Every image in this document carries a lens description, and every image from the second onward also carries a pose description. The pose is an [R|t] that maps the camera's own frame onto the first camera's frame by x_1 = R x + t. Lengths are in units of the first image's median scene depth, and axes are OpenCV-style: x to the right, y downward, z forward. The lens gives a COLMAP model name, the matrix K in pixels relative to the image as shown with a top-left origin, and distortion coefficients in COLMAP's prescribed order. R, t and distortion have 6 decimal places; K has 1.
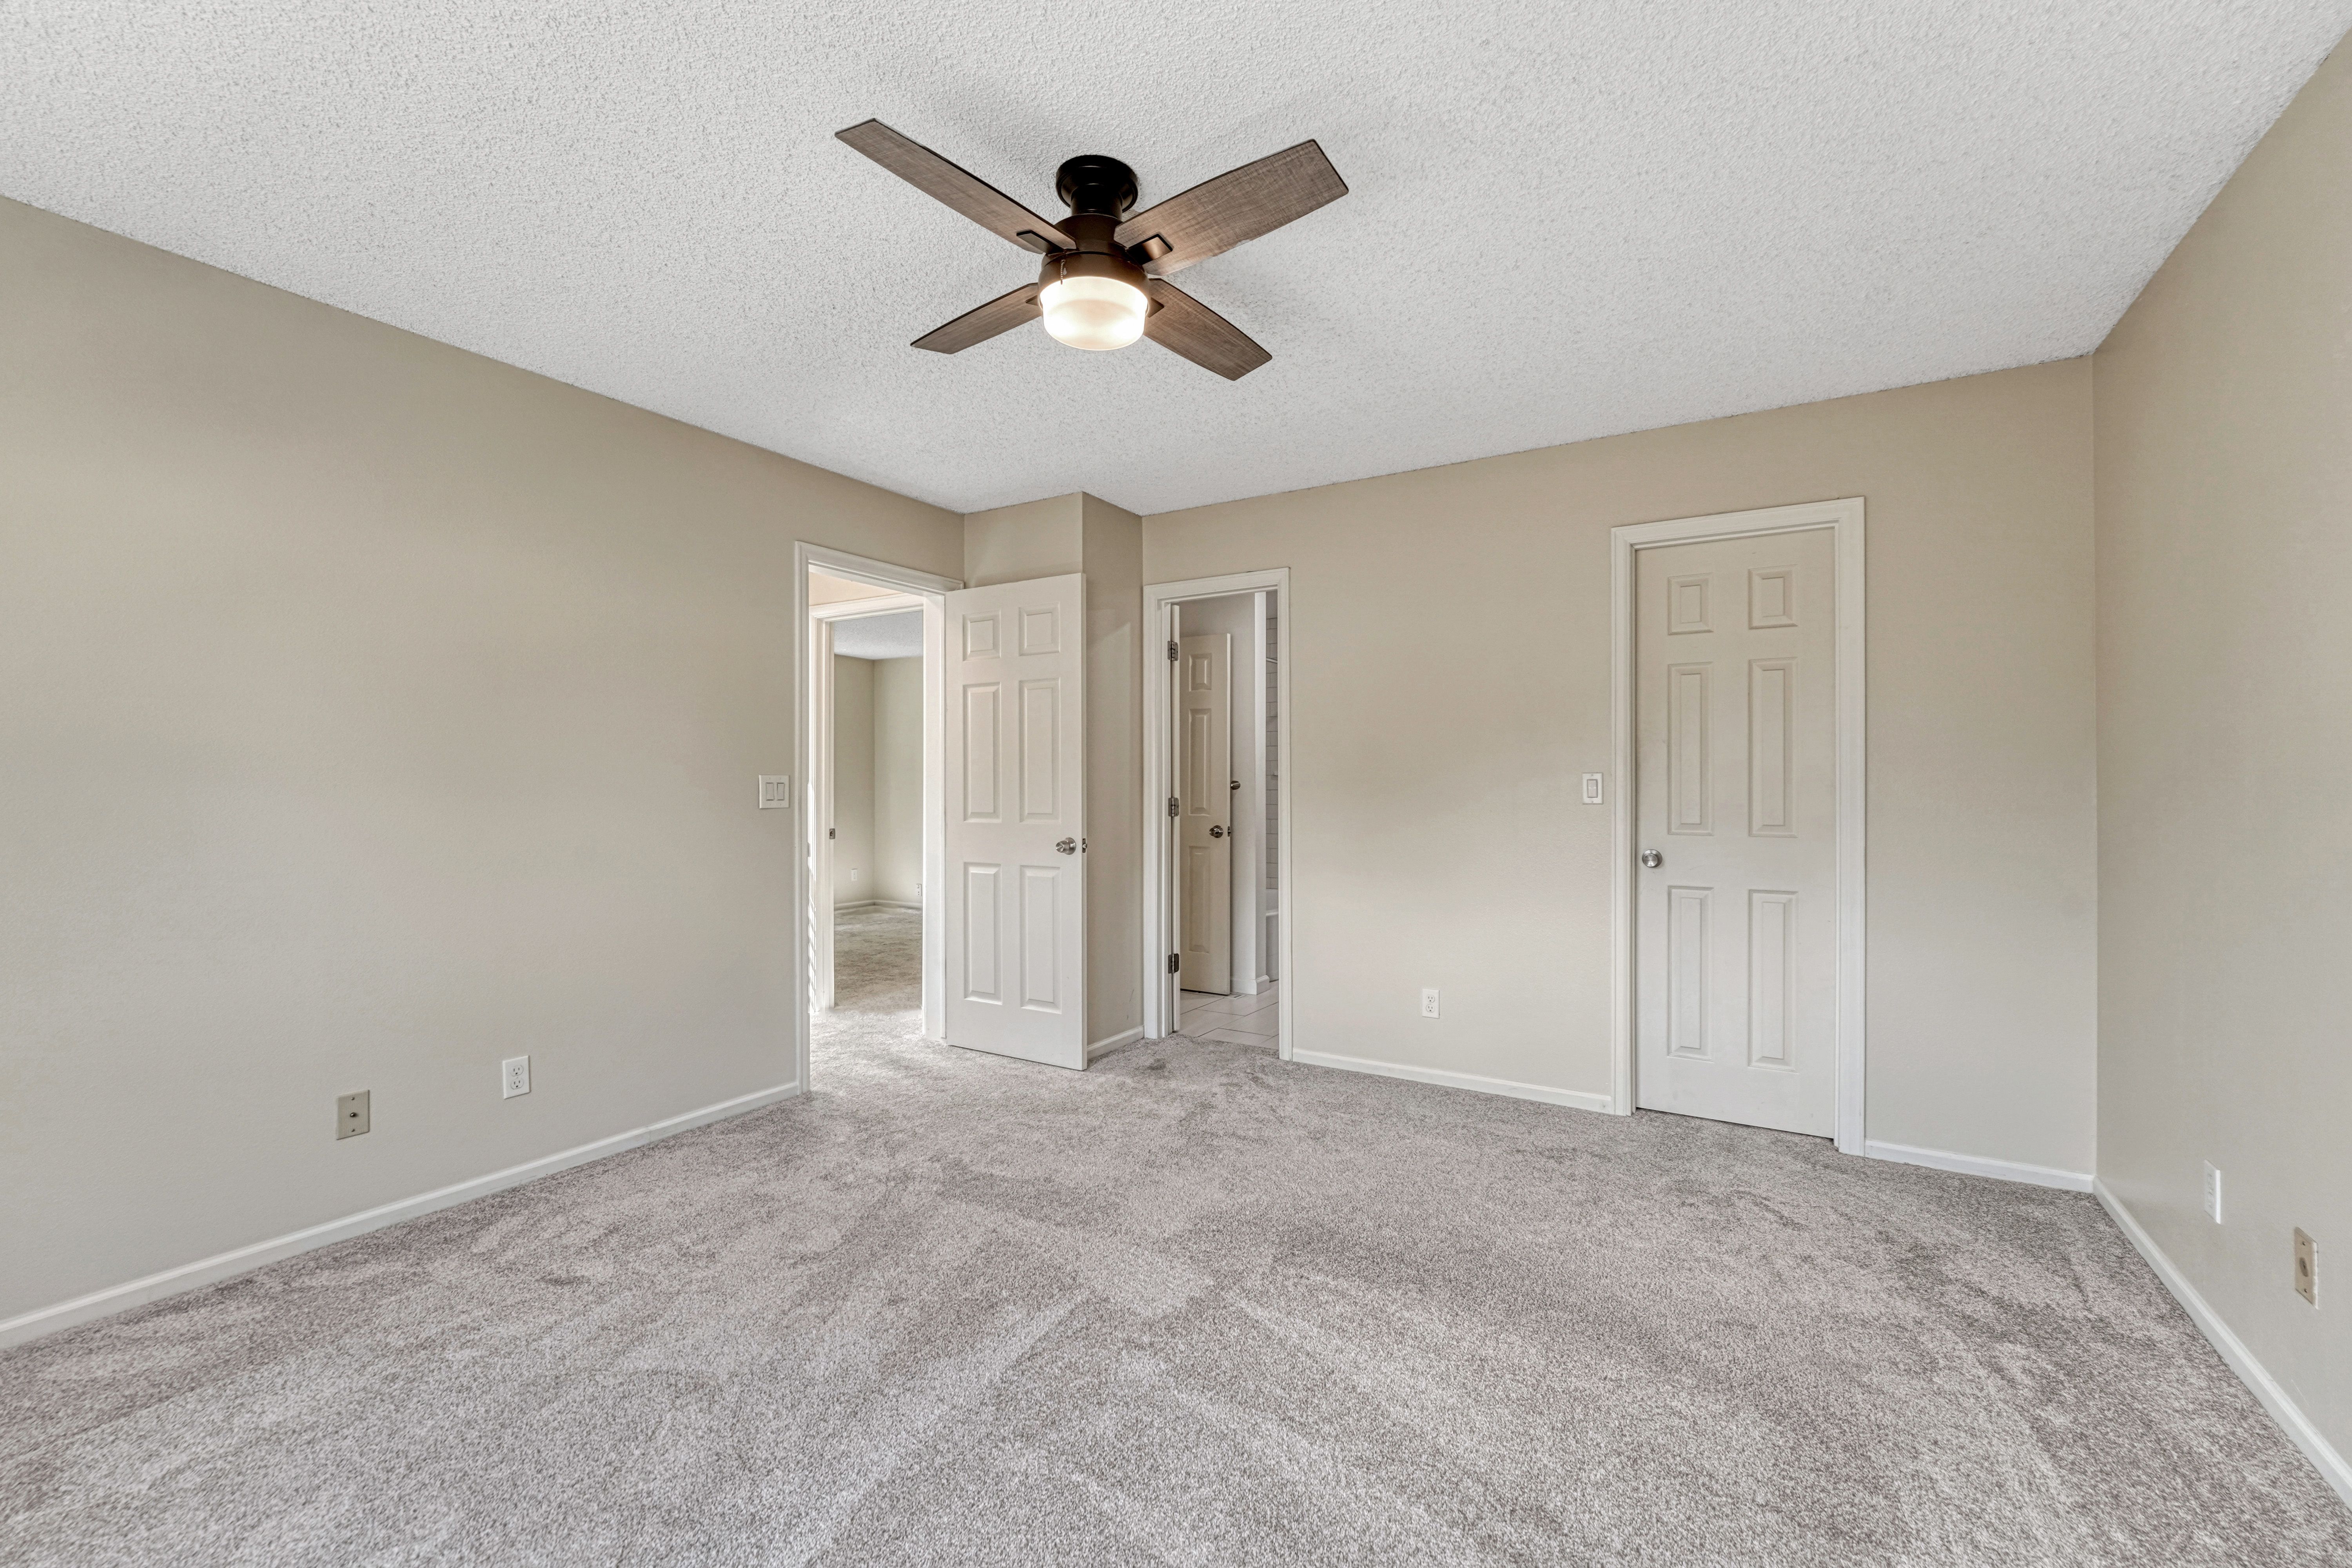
lens RADIAL K [[964.5, 0, 1177.8], [0, 964.5, 766.3], [0, 0, 1]] dist [-0.012318, 0.000164]
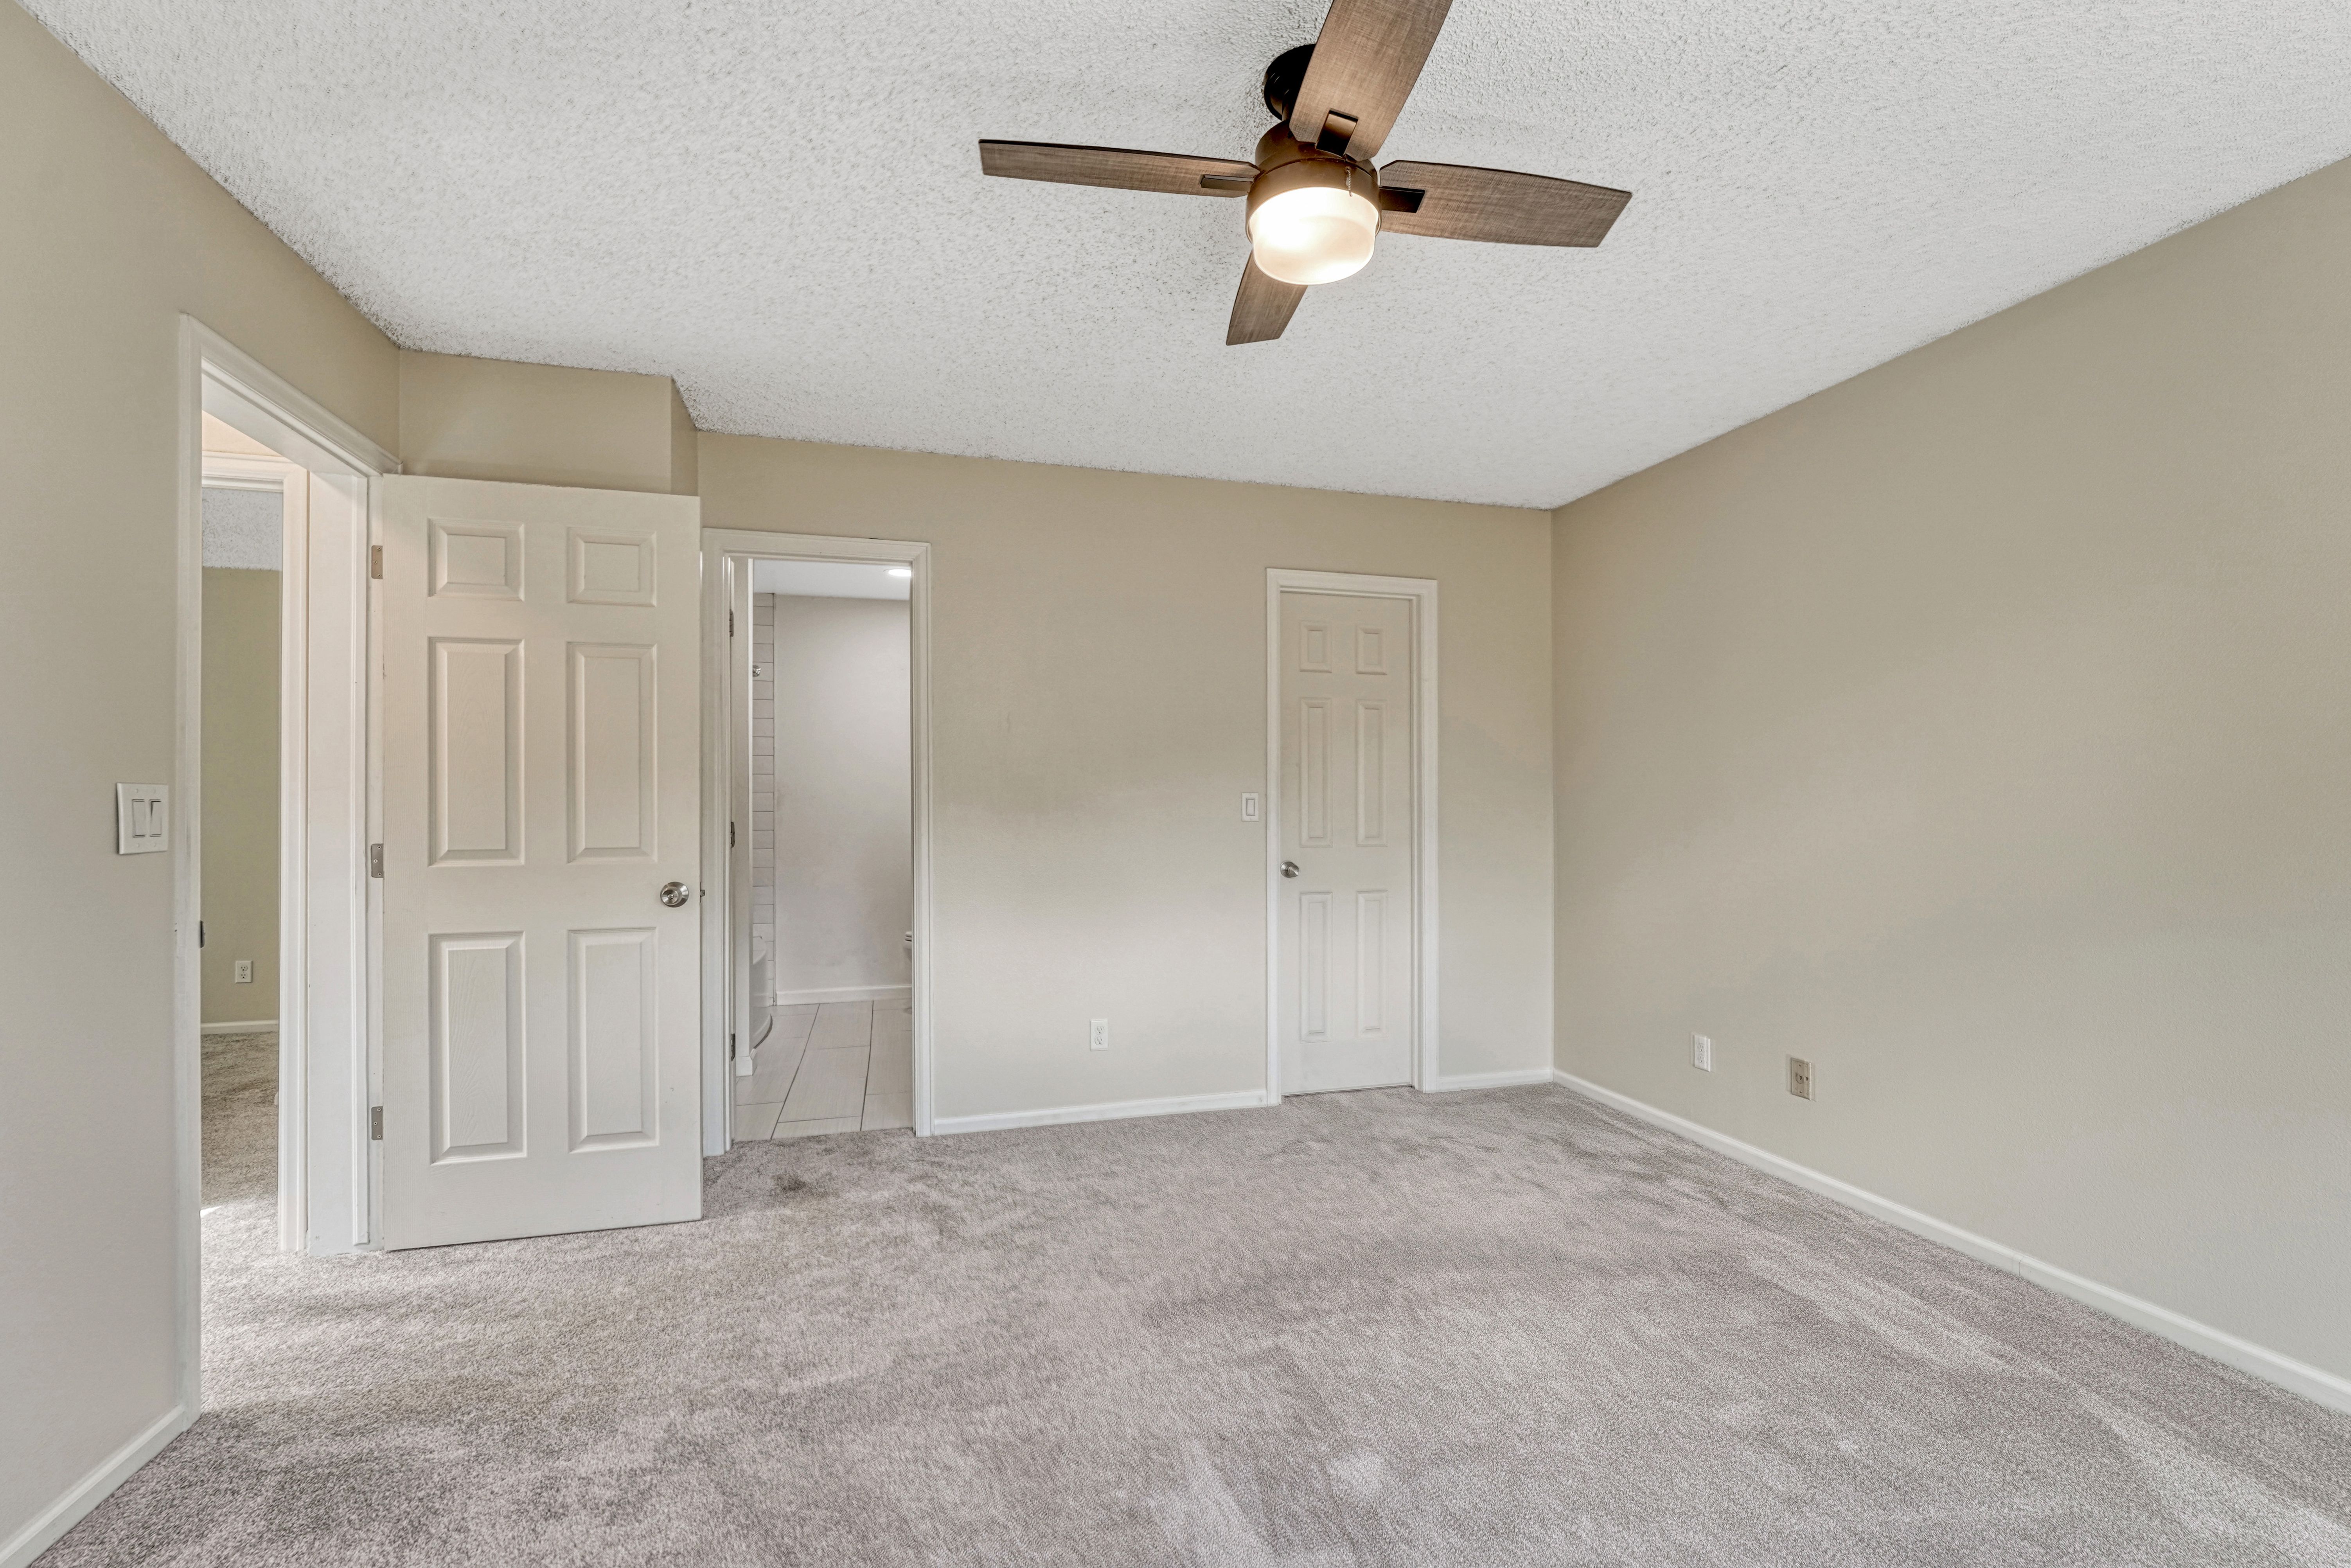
lens RADIAL K [[1042.1, 0, 1175.5], [0, 1042.1, 784.0], [0, 0, 1]] dist [-0.012080, -0.000173]
pose [[0.665102, 0.012991, 0.746640, -0.484978], [-0.011974, 0.999906, -0.006732, 0.006094], [-0.746657, -0.004462, 0.665194, 0.284864]]
